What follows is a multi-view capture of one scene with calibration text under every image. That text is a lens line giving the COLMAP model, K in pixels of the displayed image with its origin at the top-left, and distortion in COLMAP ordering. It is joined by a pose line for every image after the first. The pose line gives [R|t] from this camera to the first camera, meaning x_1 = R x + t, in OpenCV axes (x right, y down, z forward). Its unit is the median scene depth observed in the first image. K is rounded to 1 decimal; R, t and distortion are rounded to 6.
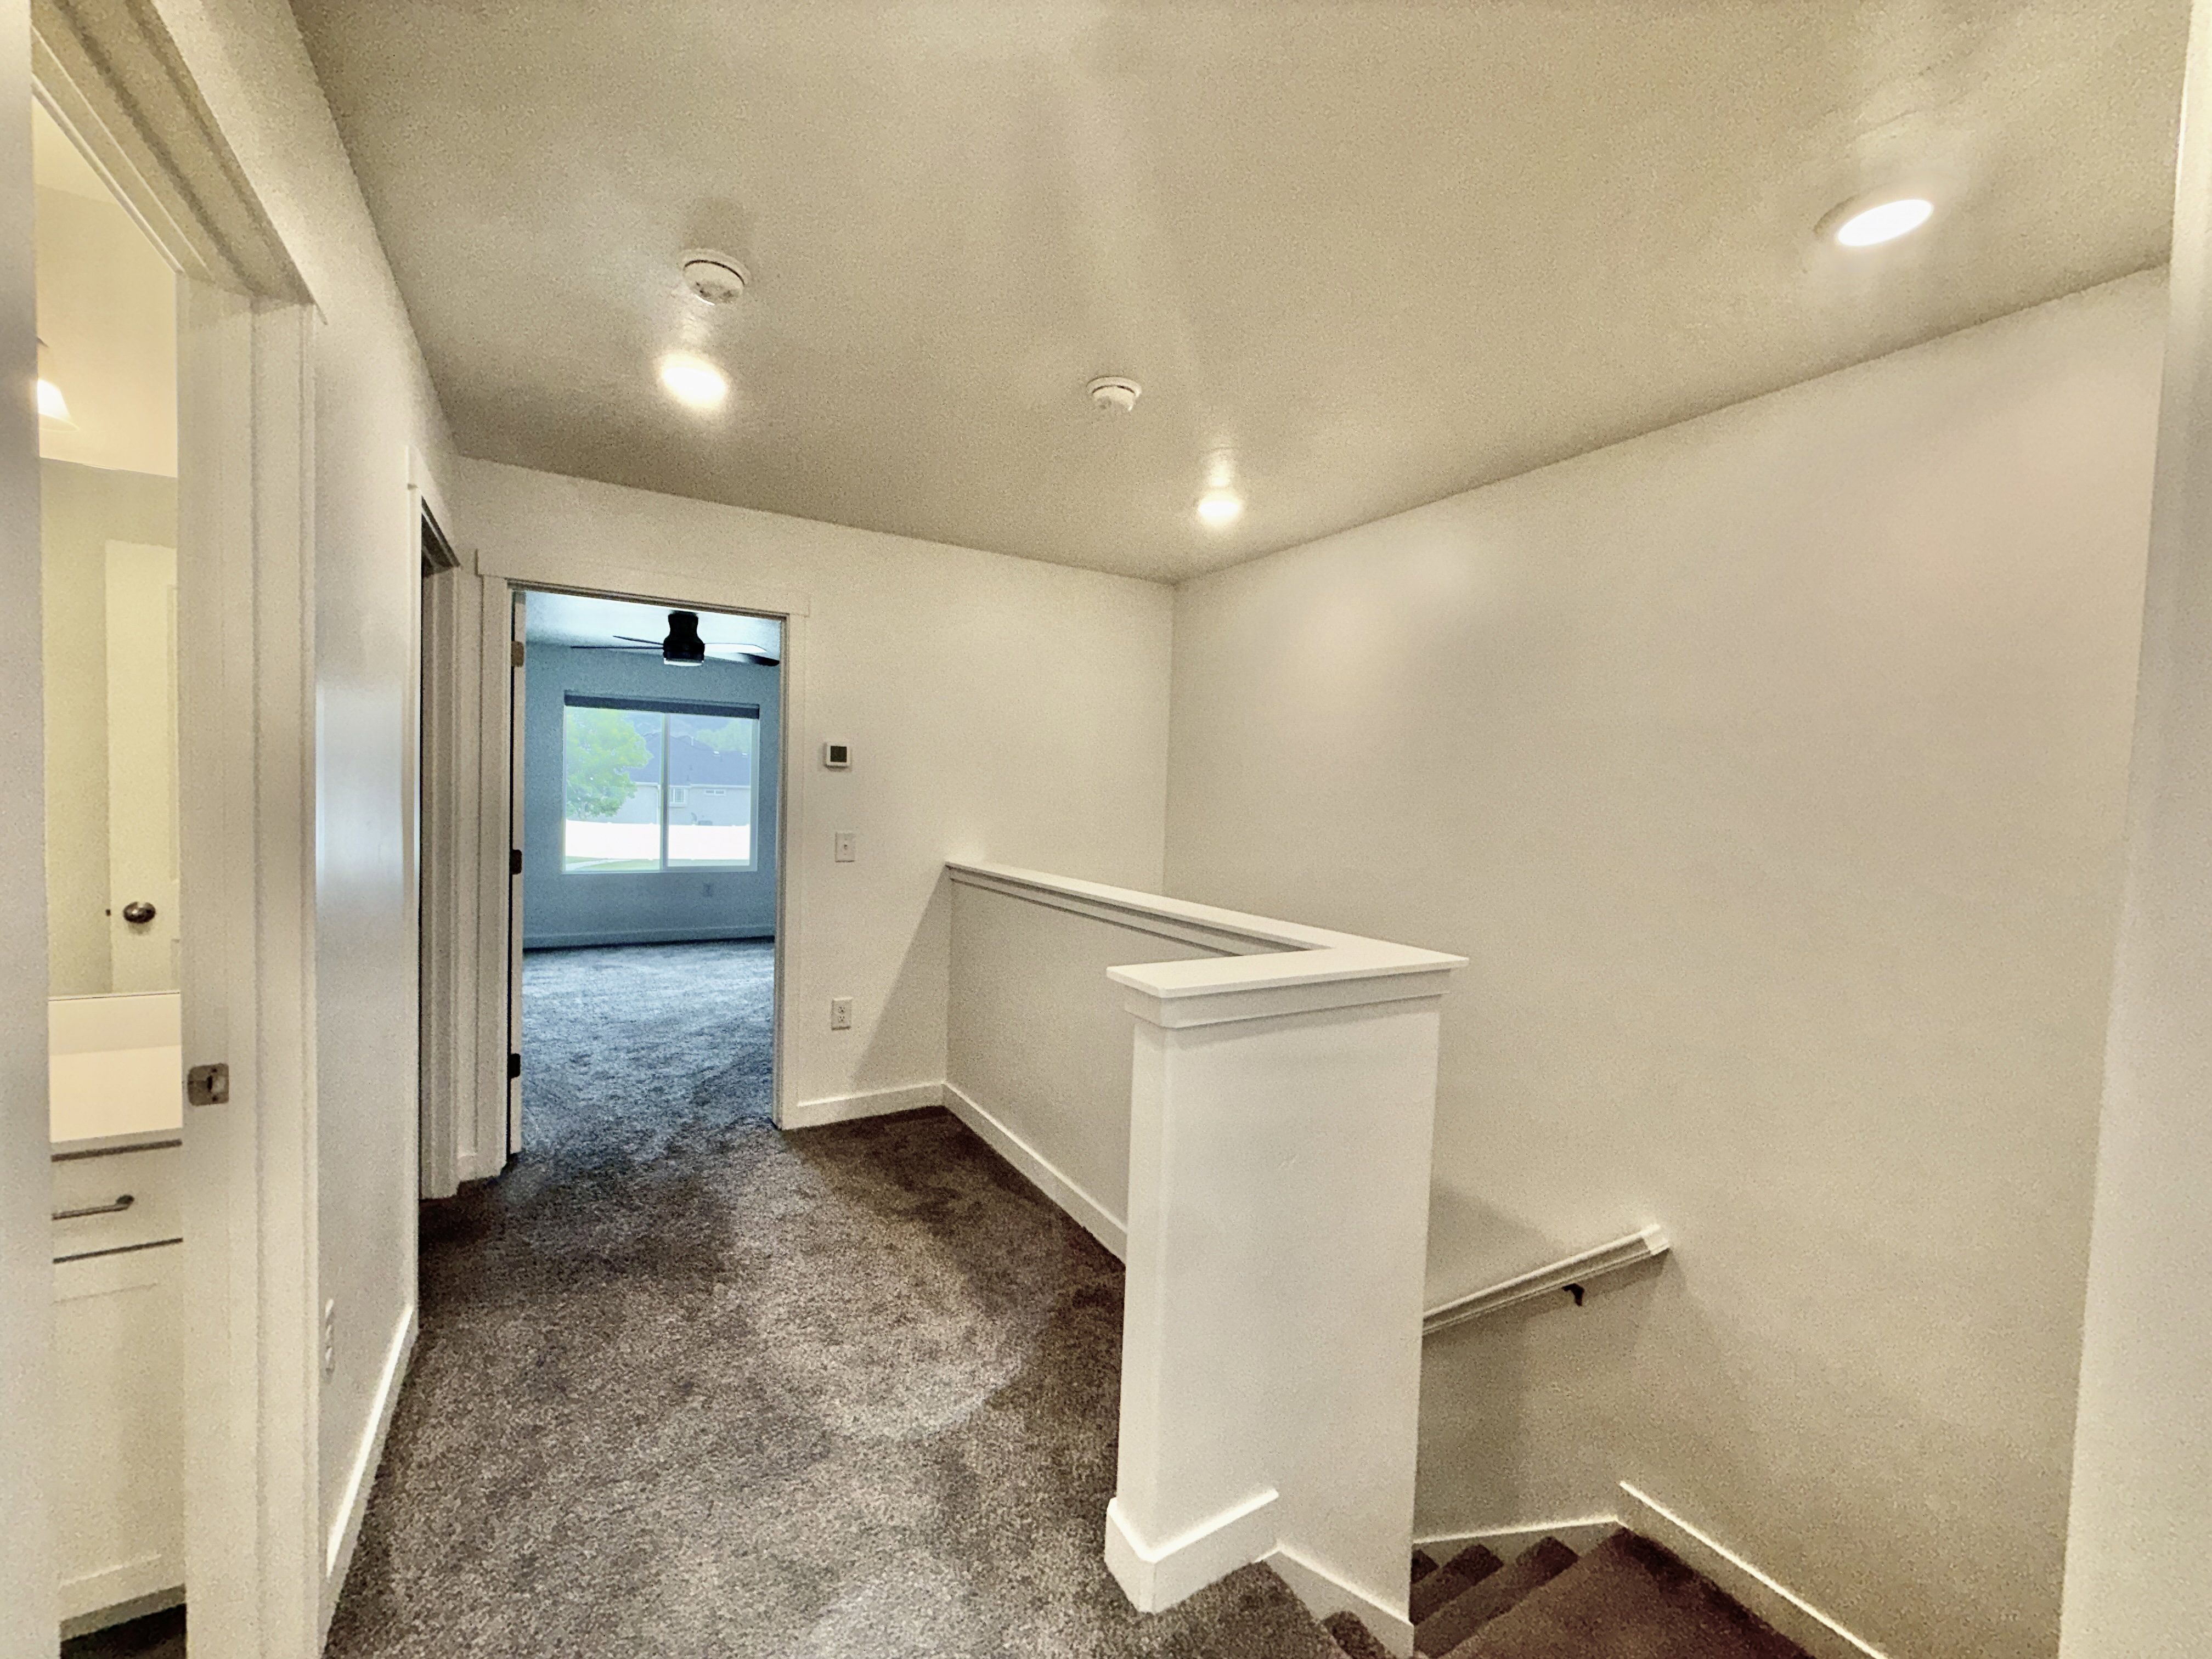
lens RADIAL K [[880.3, 0, 1100.3], [0, 880.3, 828.4], [0, 0, 1]] dist [0.000388, -0.000015]
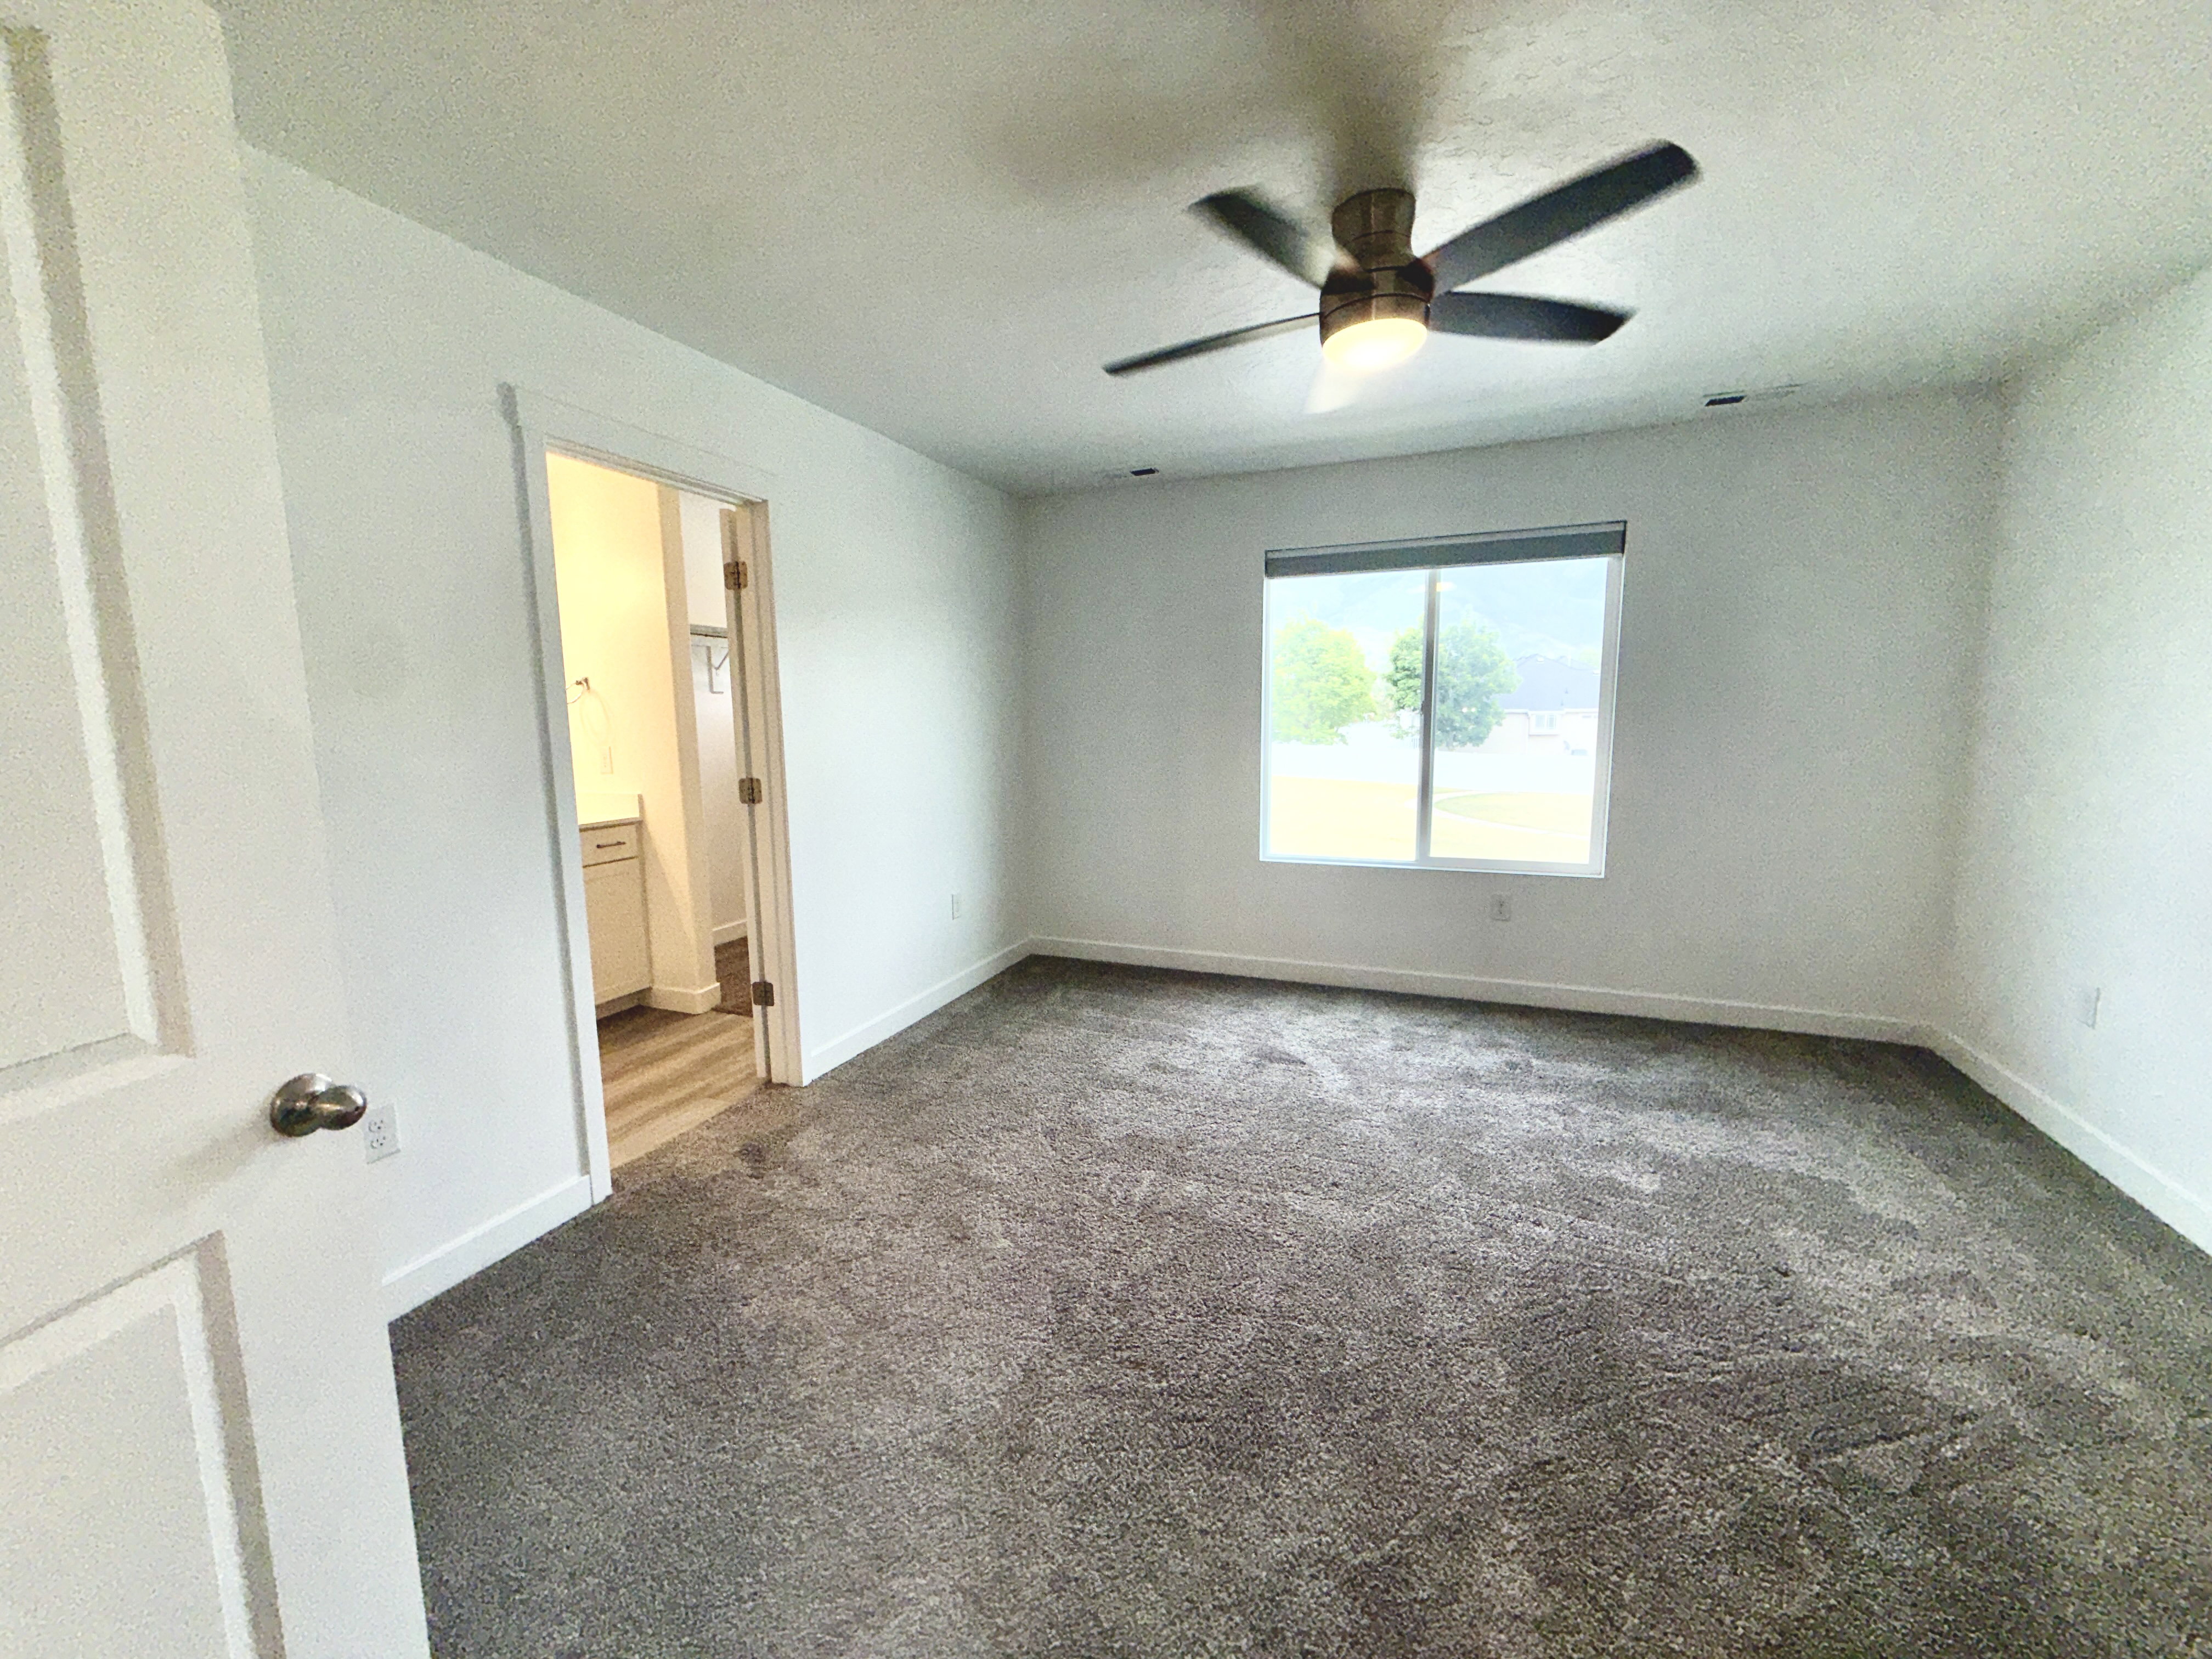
lens RADIAL K [[880.3, 0, 1100.3], [0, 880.3, 828.4], [0, 0, 1]] dist [0.000388, -0.000015]
pose [[0.602701, 0.064133, -0.795386, -0.181439], [0.001486, 0.996673, 0.081489, -0.019029], [0.797966, -0.050296, 0.600601, 0.511483]]
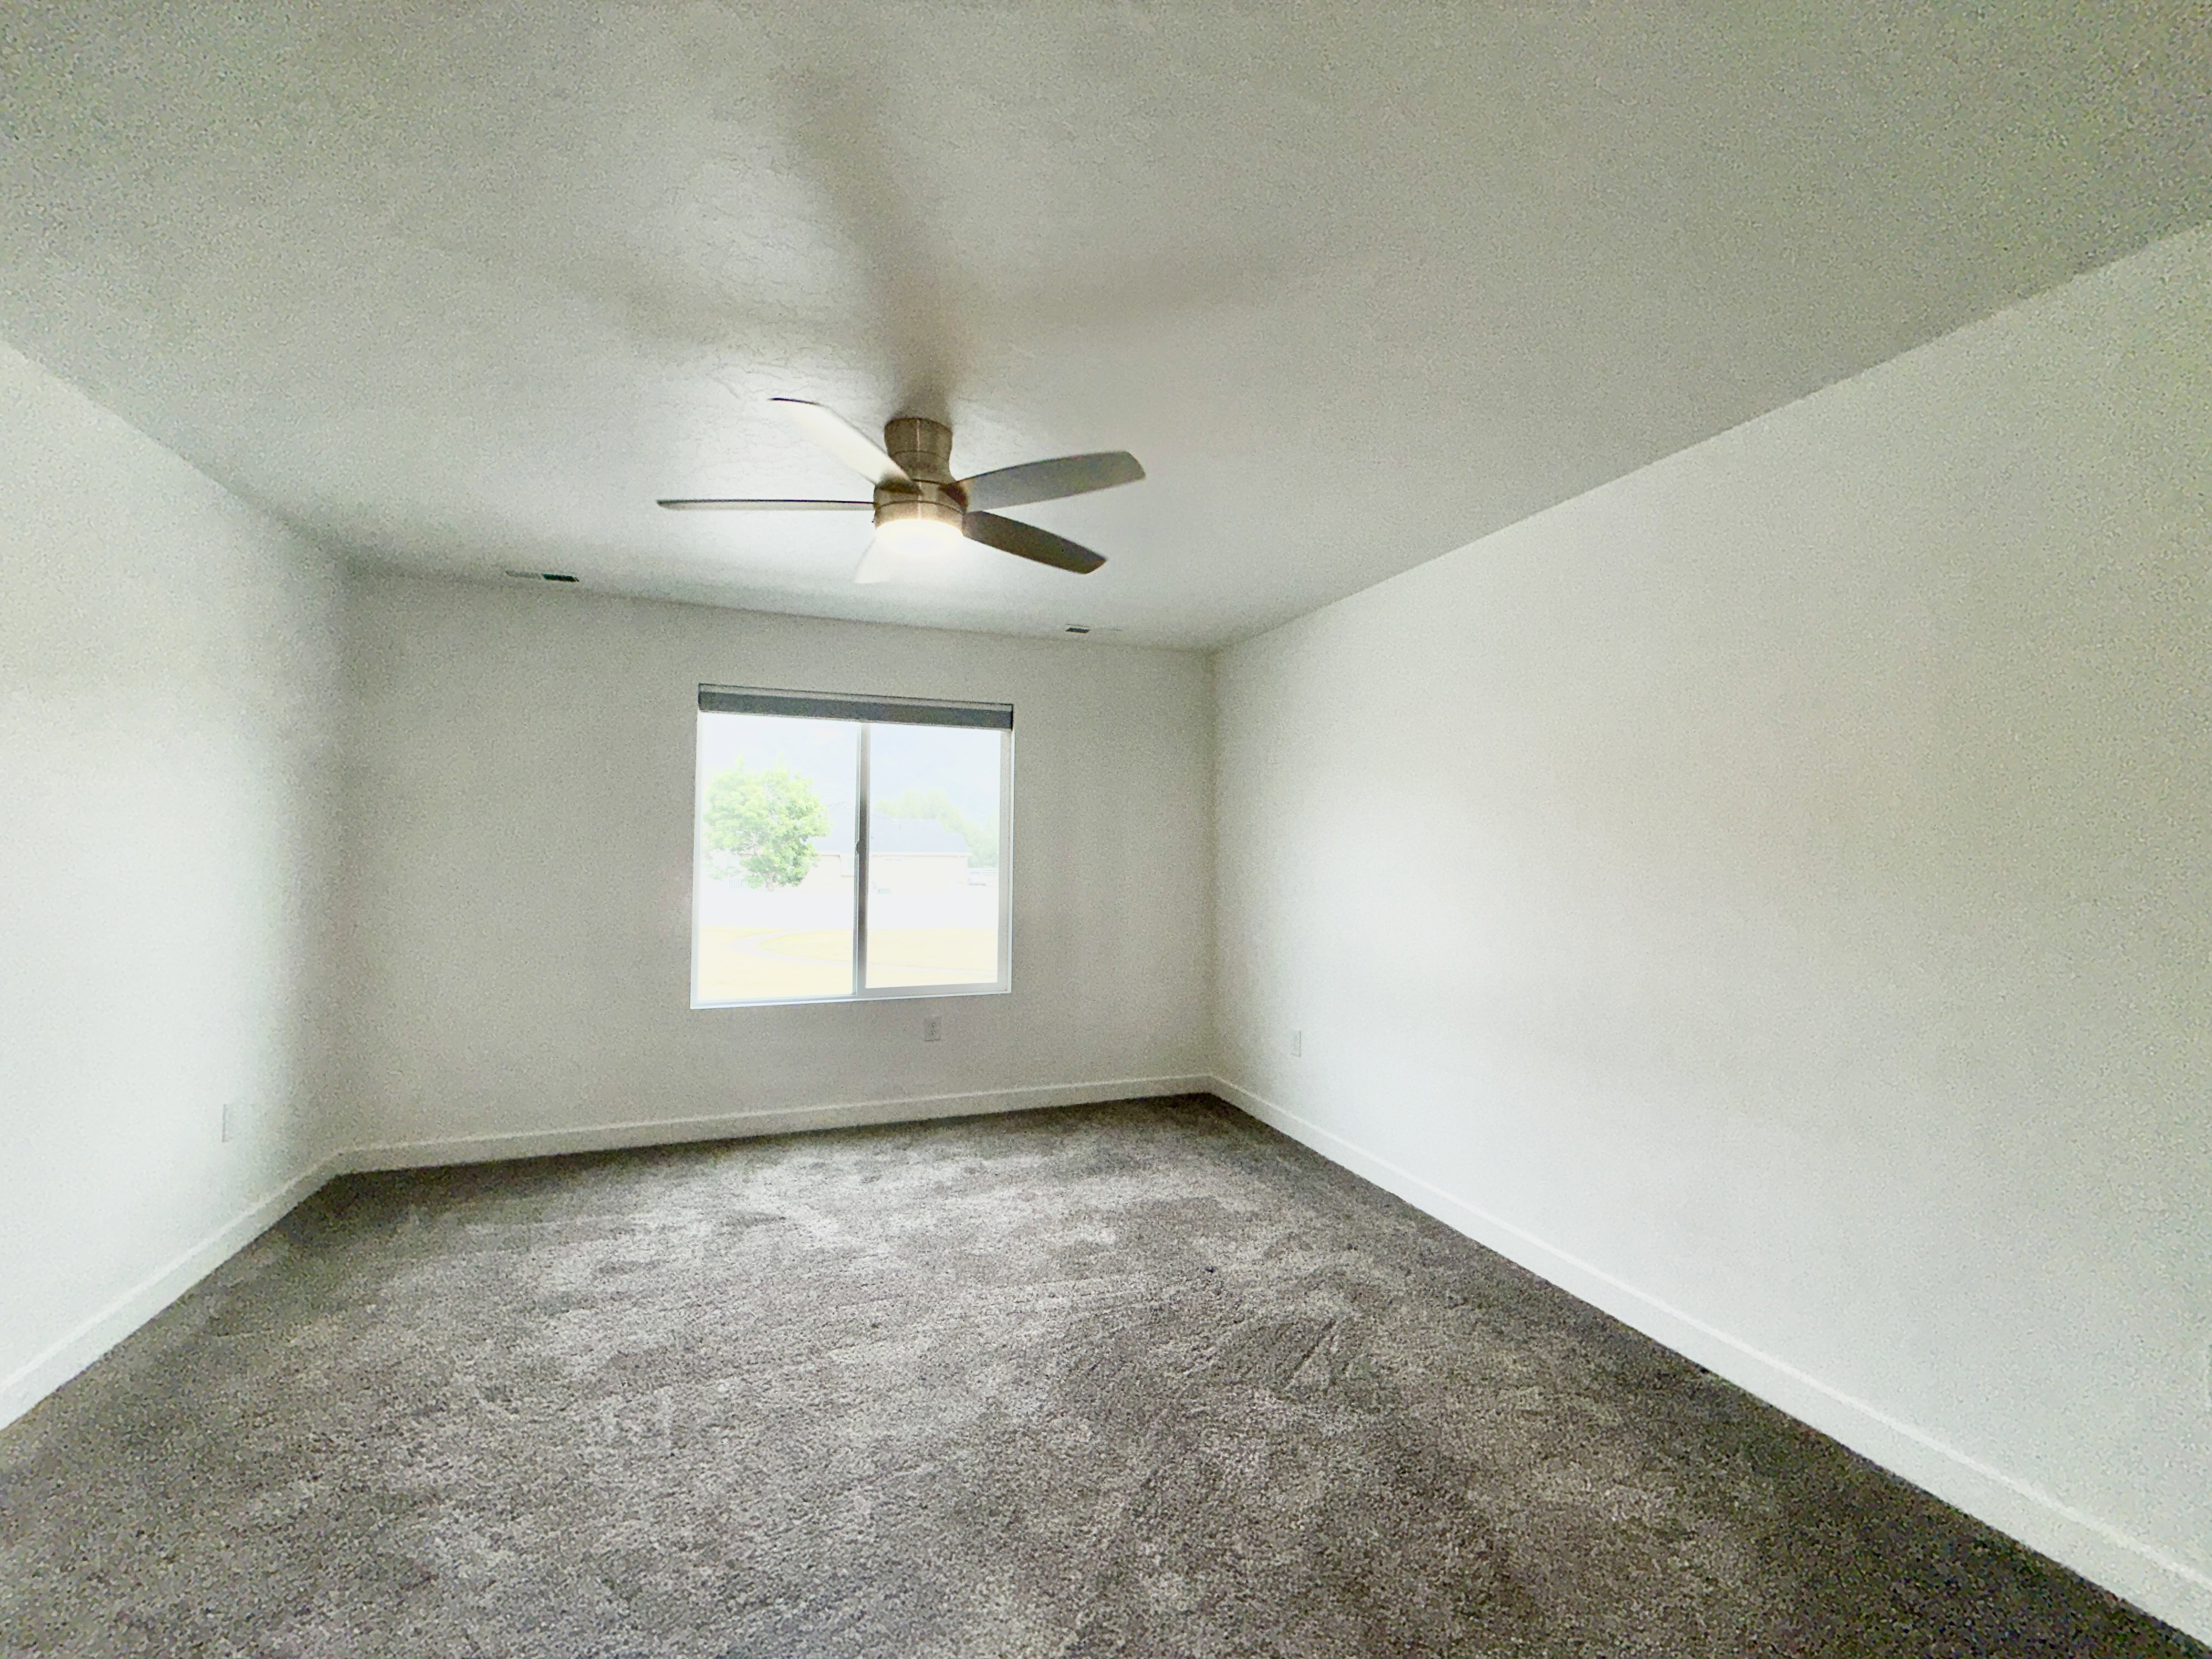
lens RADIAL K [[880.3, 0, 1100.3], [0, 880.3, 828.4], [0, 0, 1]] dist [0.000388, -0.000015]
pose [[0.984011, -0.029129, -0.175710, -0.237256], [0.016851, 0.997336, -0.070970, -0.017379], [0.177309, 0.066874, 0.981881, 0.458019]]
